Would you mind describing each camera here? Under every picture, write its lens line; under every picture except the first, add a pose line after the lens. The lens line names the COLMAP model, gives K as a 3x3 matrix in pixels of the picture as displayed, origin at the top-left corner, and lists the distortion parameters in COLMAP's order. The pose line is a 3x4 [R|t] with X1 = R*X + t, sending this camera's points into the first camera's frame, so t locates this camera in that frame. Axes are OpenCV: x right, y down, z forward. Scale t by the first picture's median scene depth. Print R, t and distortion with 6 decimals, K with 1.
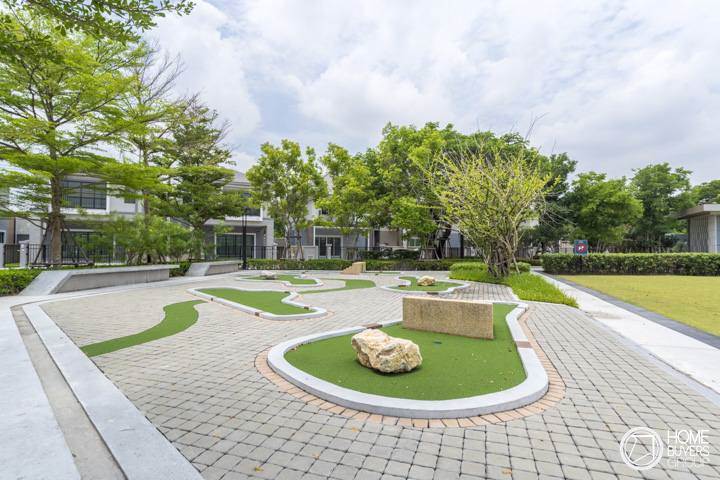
lens RADIAL K [[370.4, 0, 359.5], [0, 370.4, 242.3], [0, 0, 1]] dist [0.023131, 0.002682]
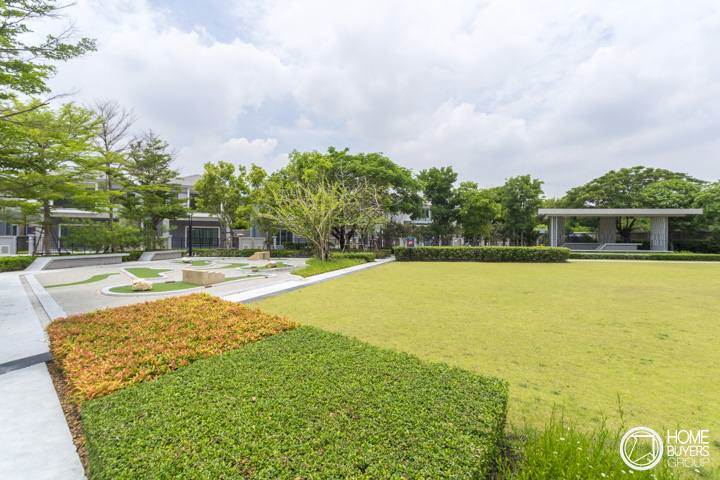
lens RADIAL K [[370.4, 0, 360.8], [0, 370.4, 238.2], [0, 0, 1]] dist [0.023131, 0.002682]
pose [[0.999837, 0.003863, -0.017622, 0.341880], [-0.003460, 0.999734, 0.022794, -0.028516], [0.017706, -0.022730, 0.999585, -0.357246]]
